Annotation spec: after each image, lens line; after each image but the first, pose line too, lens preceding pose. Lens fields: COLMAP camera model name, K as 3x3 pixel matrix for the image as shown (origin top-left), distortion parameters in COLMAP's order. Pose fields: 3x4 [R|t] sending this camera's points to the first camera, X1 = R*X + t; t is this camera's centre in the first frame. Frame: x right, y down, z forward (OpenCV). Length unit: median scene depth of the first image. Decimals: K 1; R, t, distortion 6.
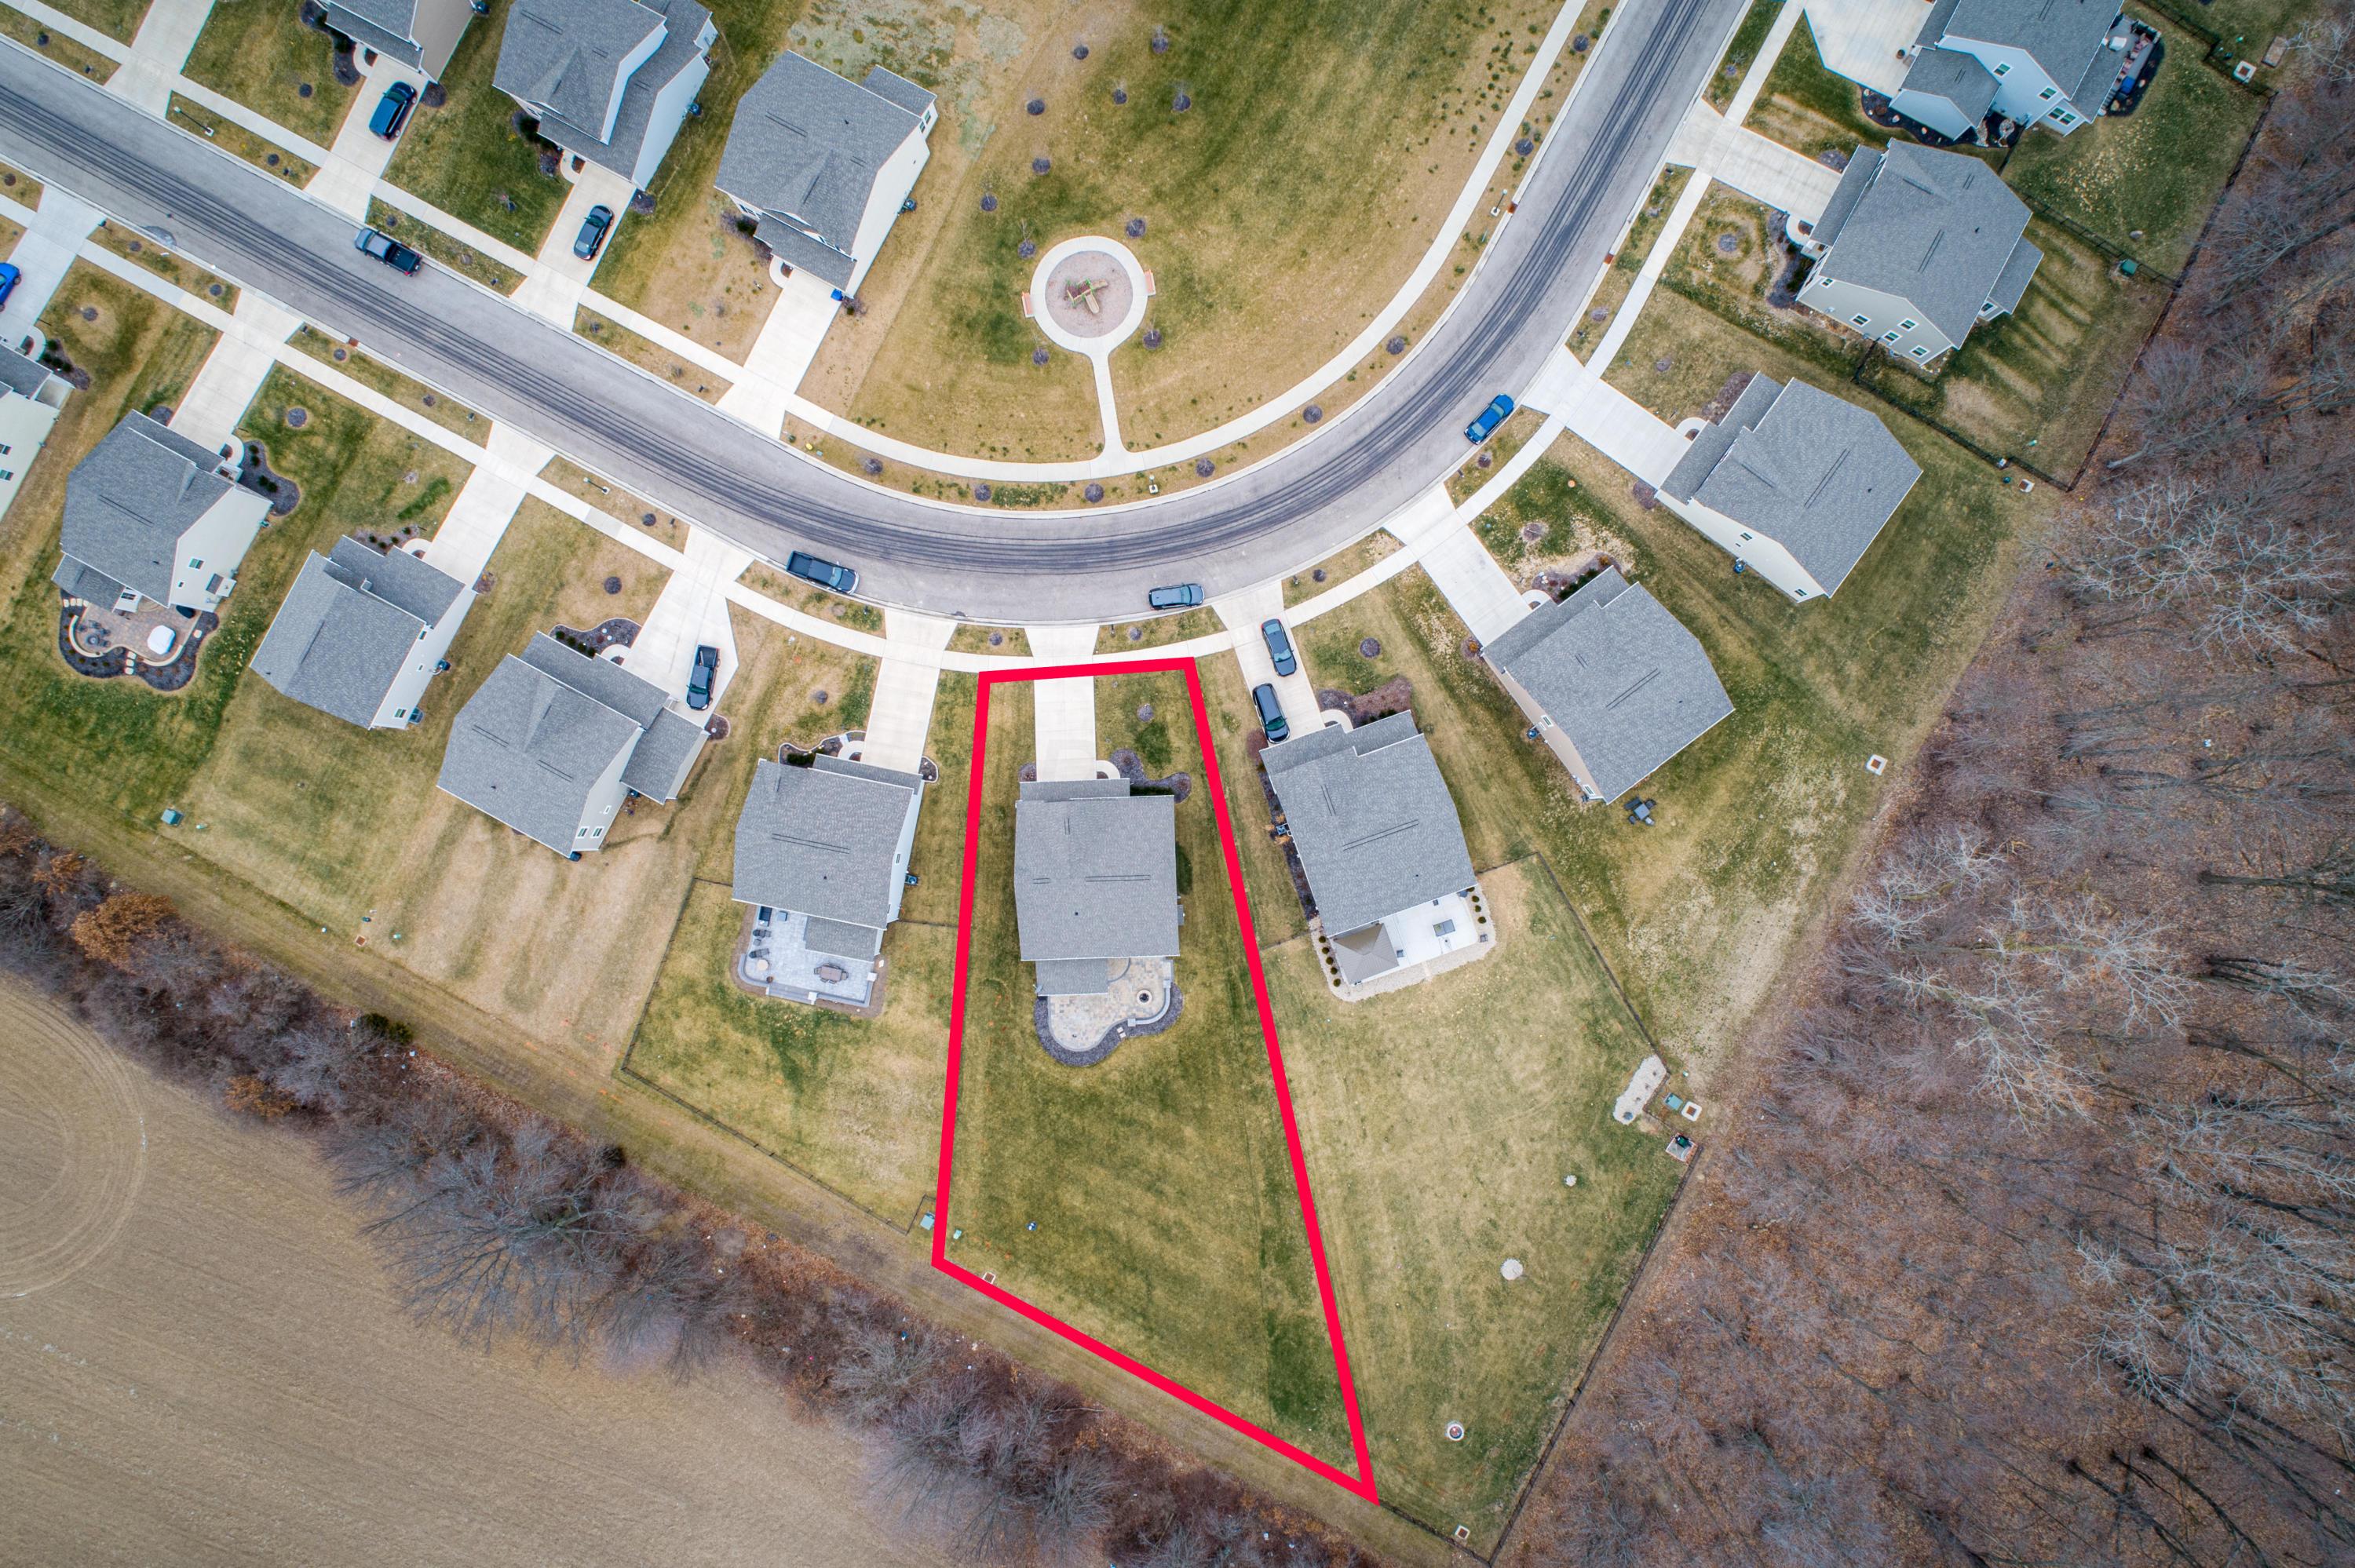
lens RADIAL K [[1576.2, 0, 1177.5], [0, 1576.2, 784.0], [0, 0, 1]] dist [-0.010467, 0.007210]
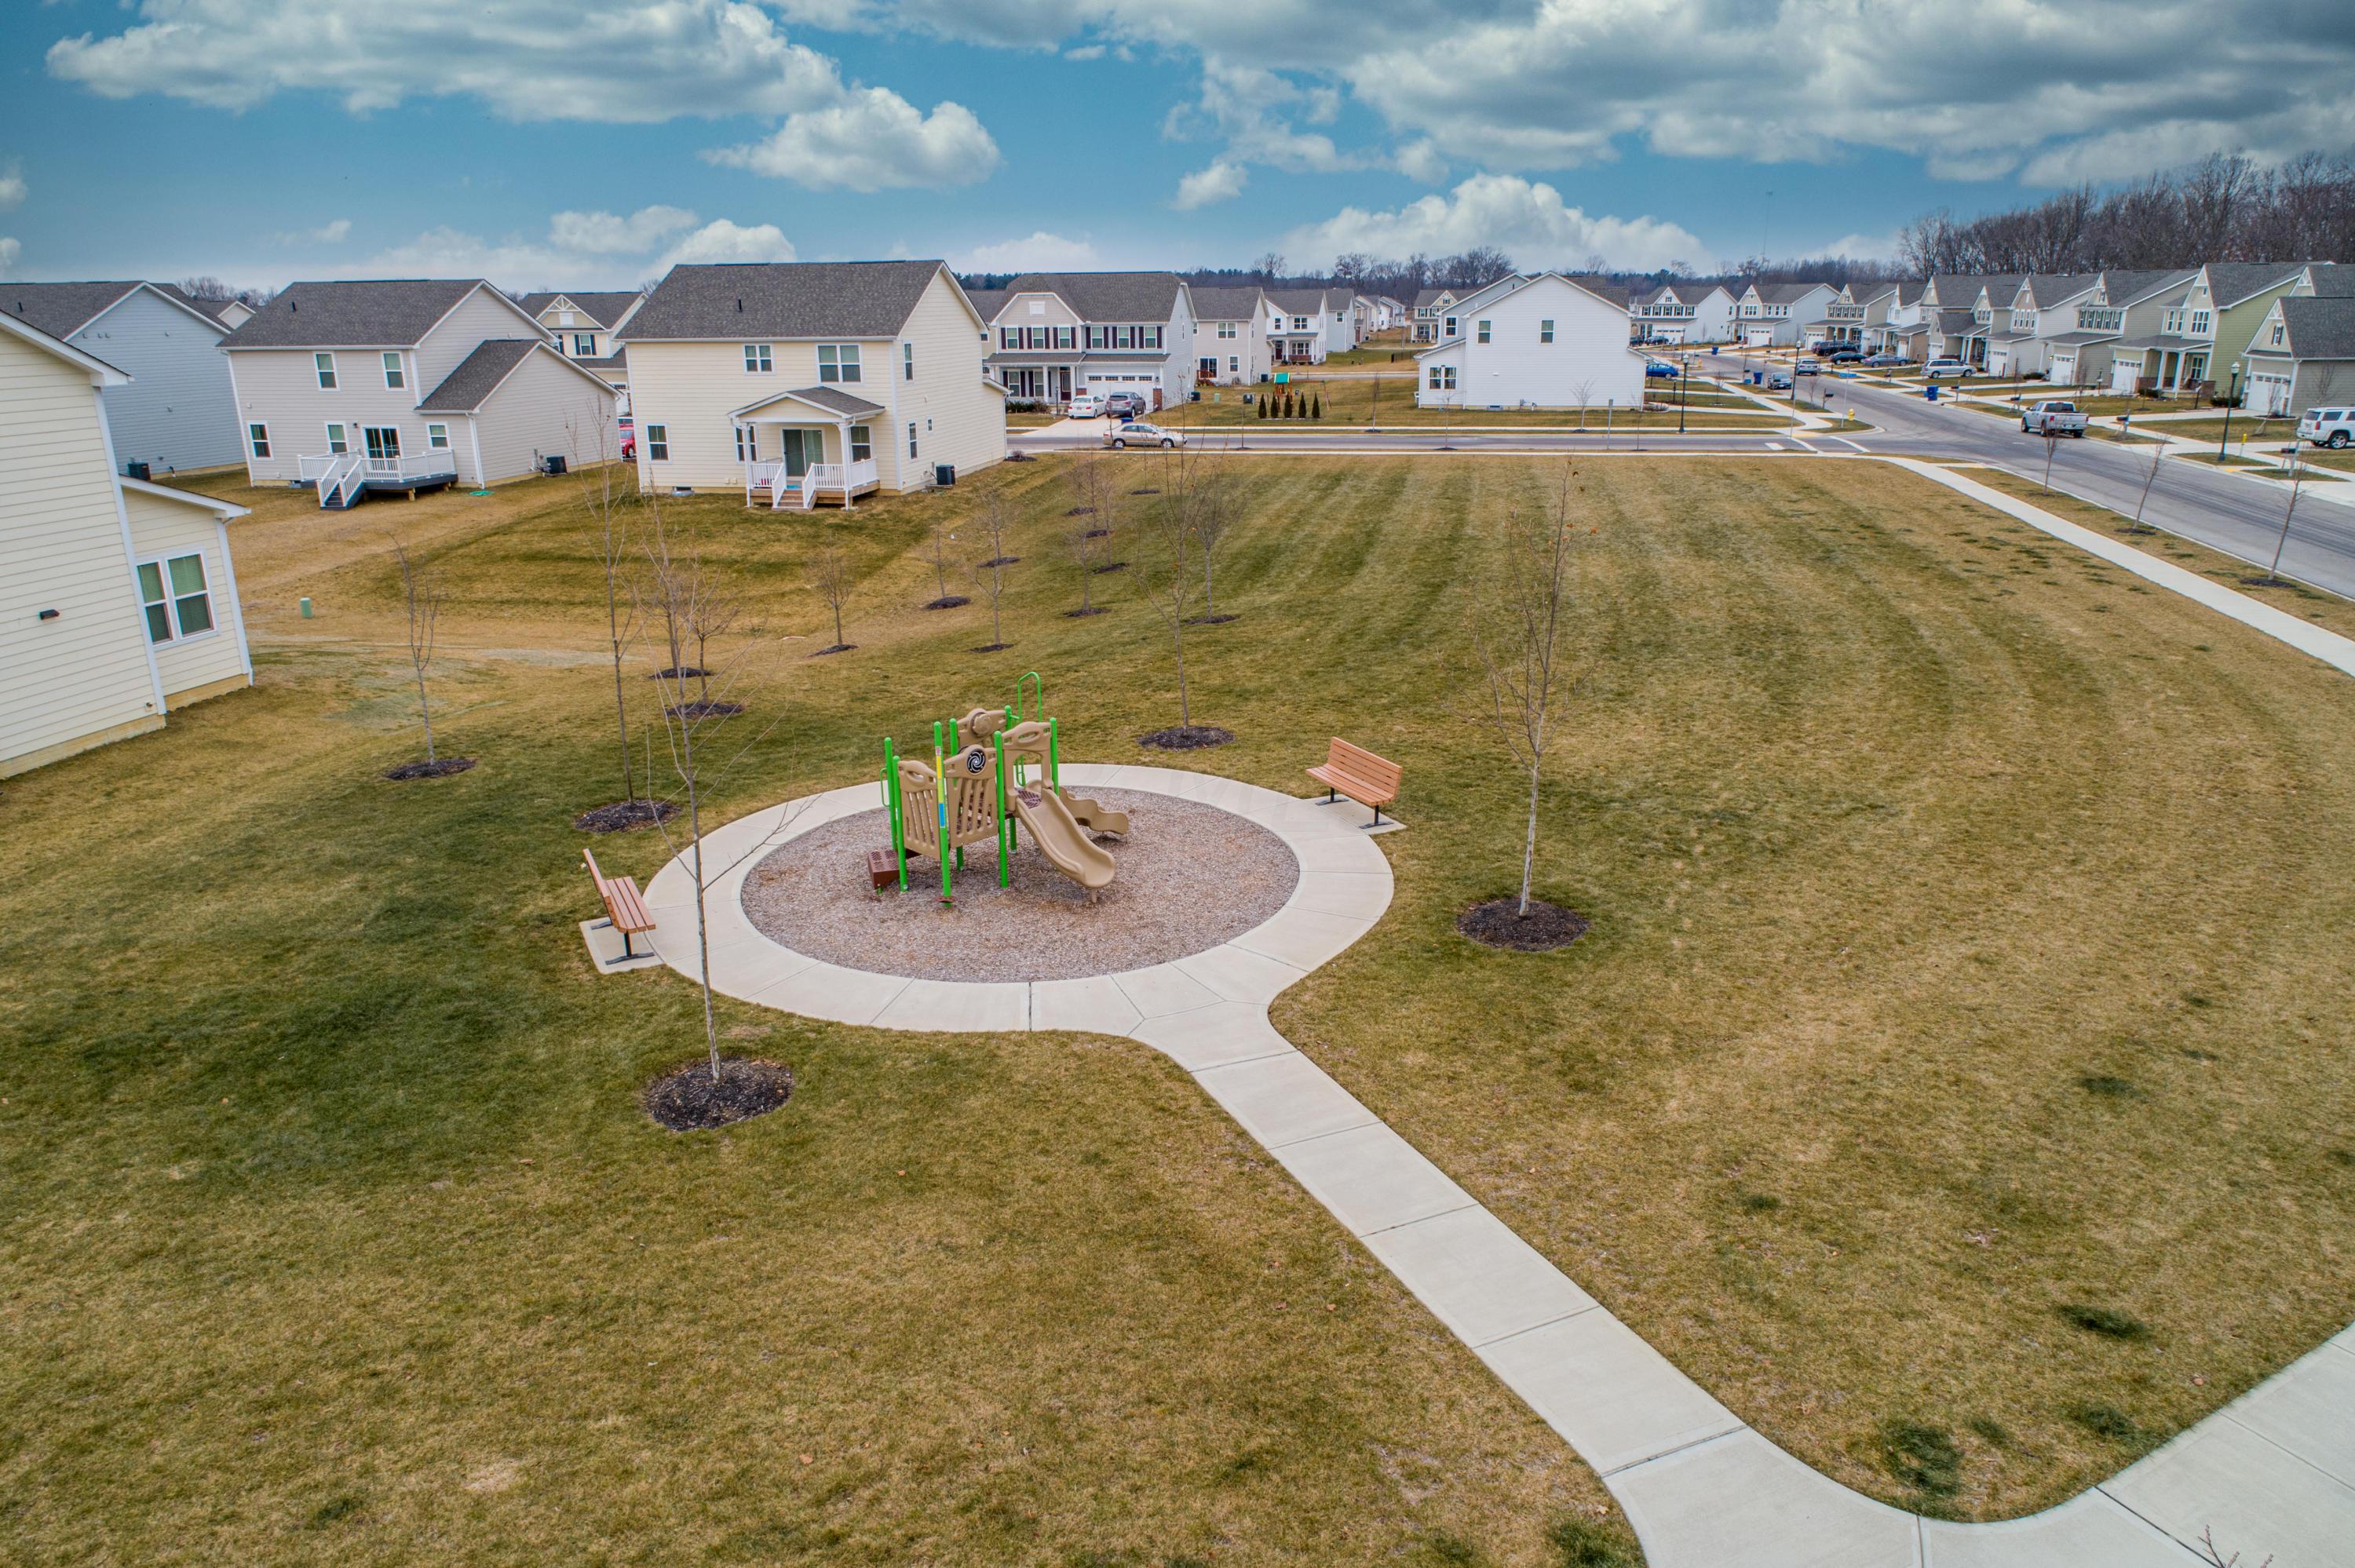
lens RADIAL K [[1576.2, 0, 1177.5], [0, 1576.2, 784.0], [0, 0, 1]] dist [-0.010467, 0.007210]
pose [[0.958836, -0.075161, 0.273833, -0.085348], [0.283537, 0.306075, -0.908804, -0.166018], [-0.015507, 0.949036, 0.314787, 0.951993]]
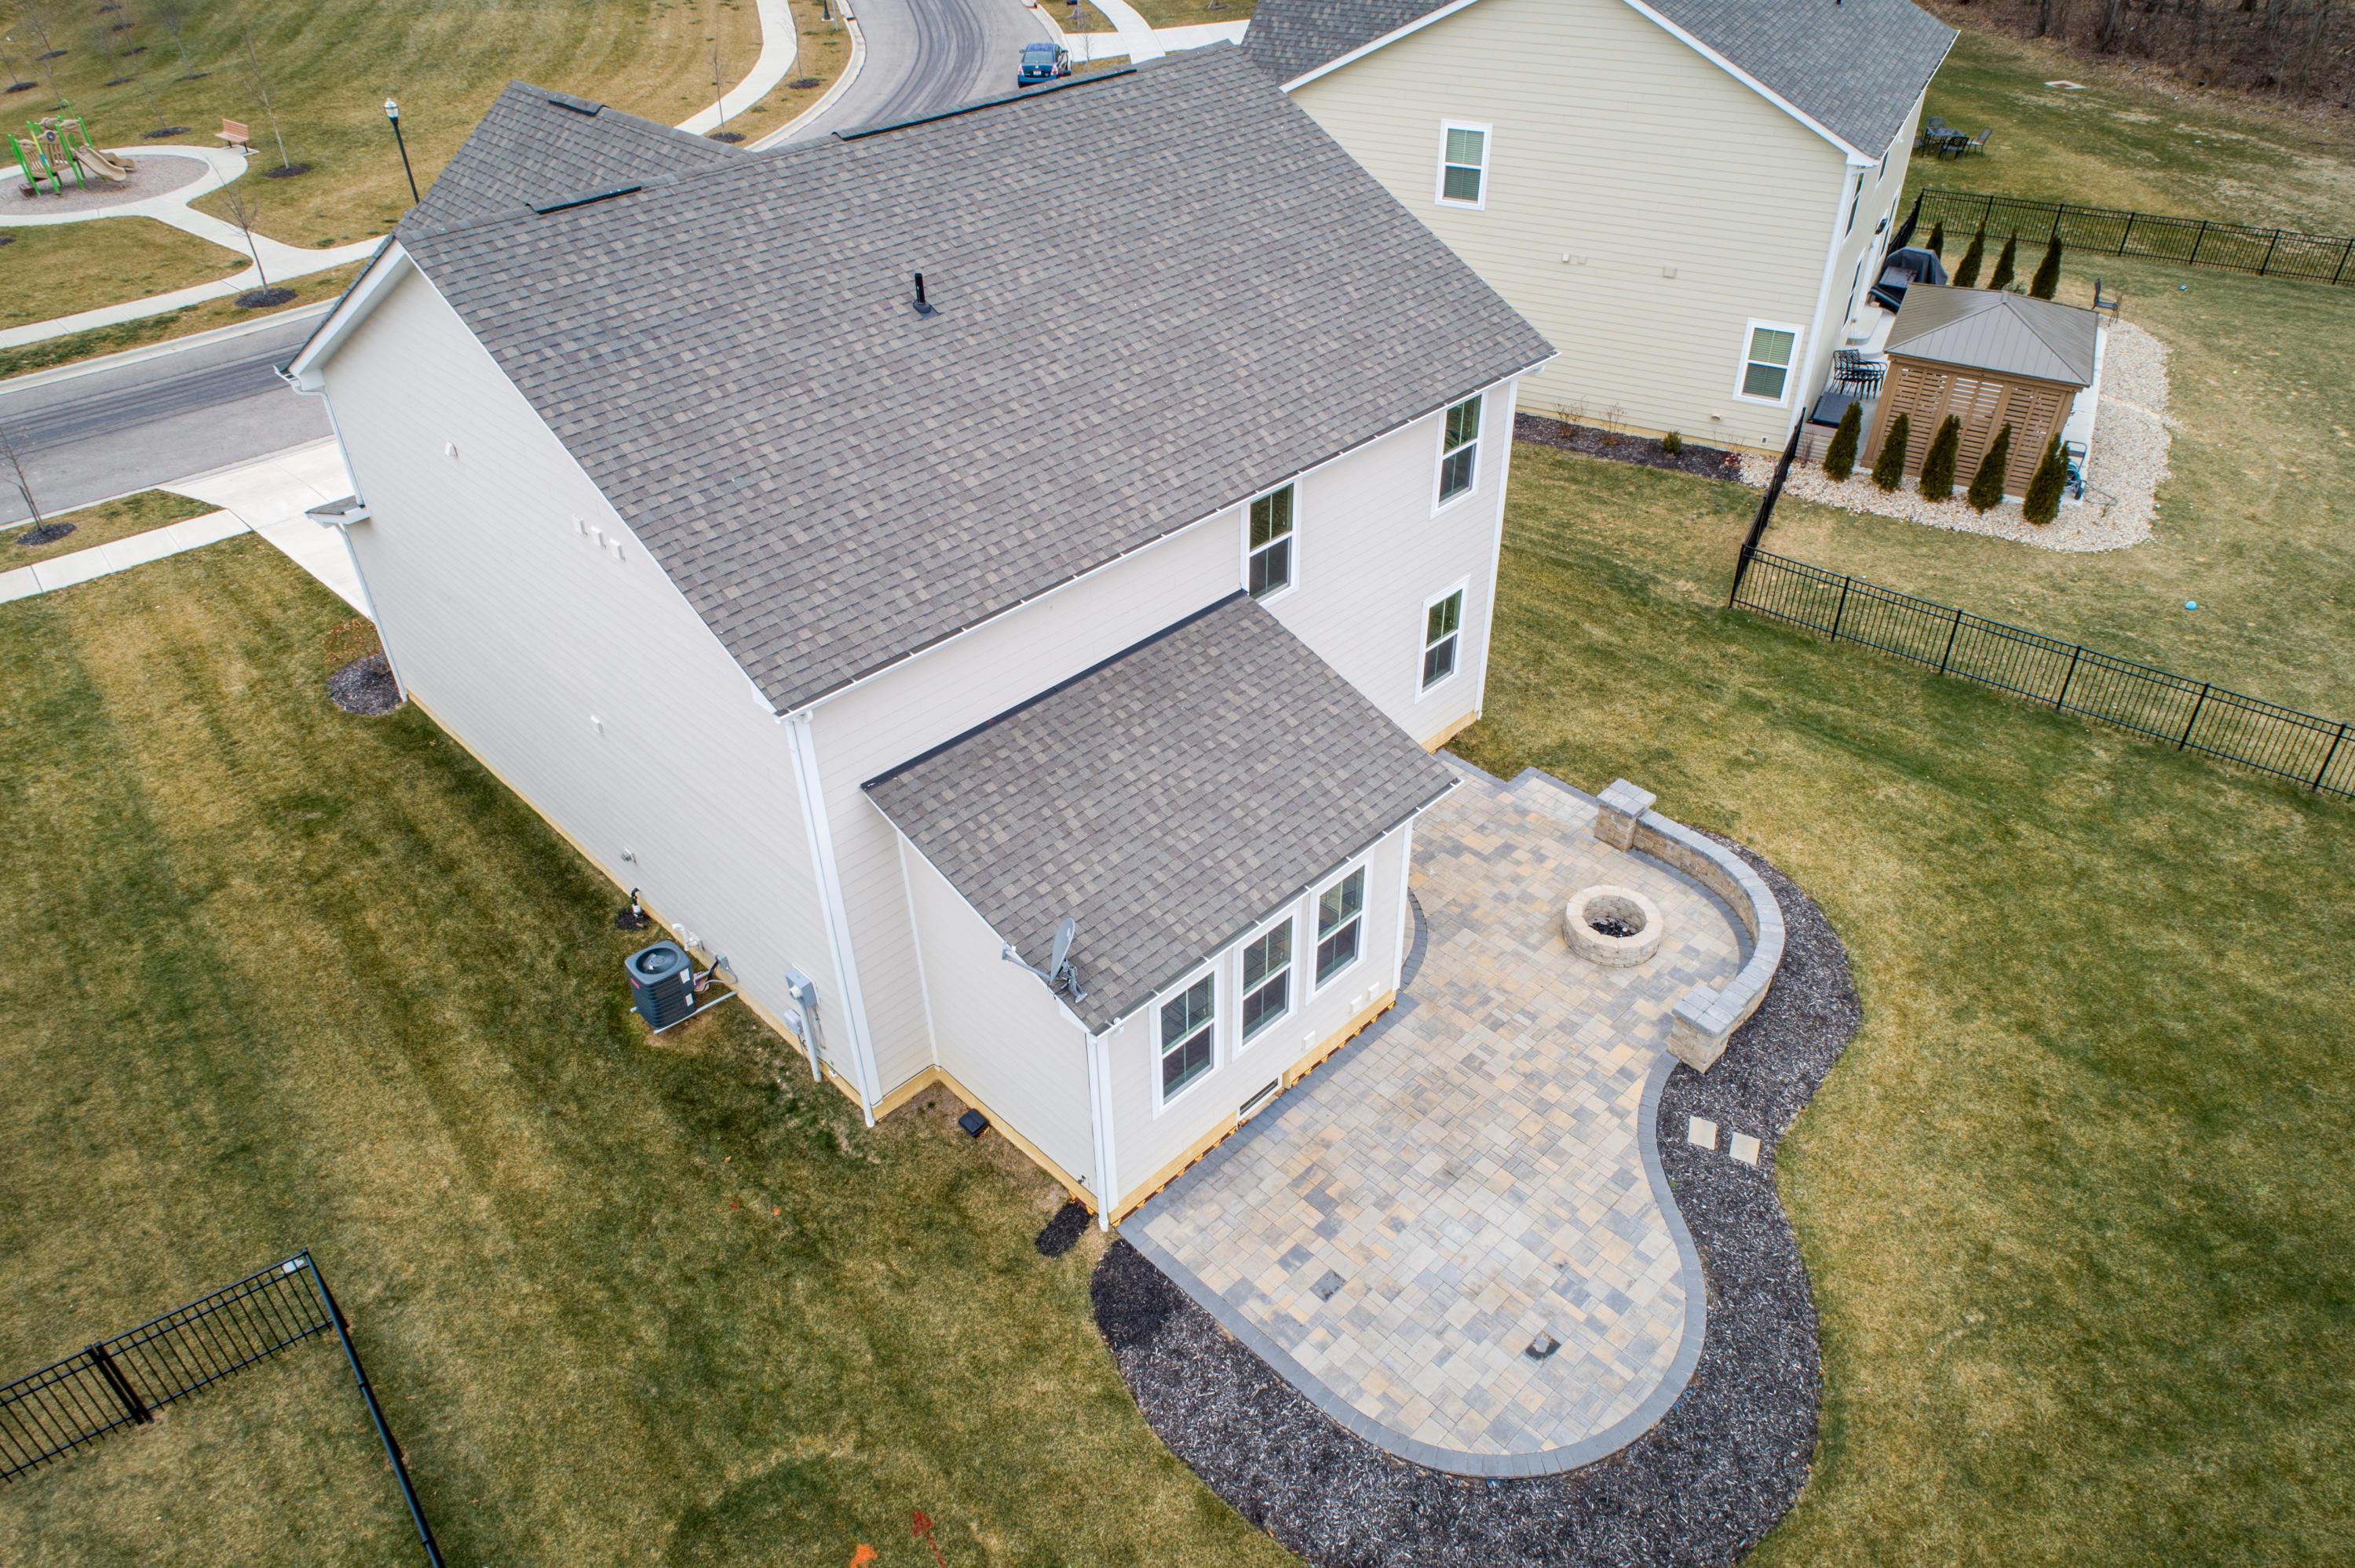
lens RADIAL K [[1576.2, 0, 1177.5], [0, 1576.2, 784.0], [0, 0, 1]] dist [-0.010467, 0.007210]
pose [[0.735347, -0.396657, 0.549480, -0.136572], [0.677557, 0.446437, -0.584475, 0.192458], [-0.013473, 0.802096, 0.597043, 0.887315]]
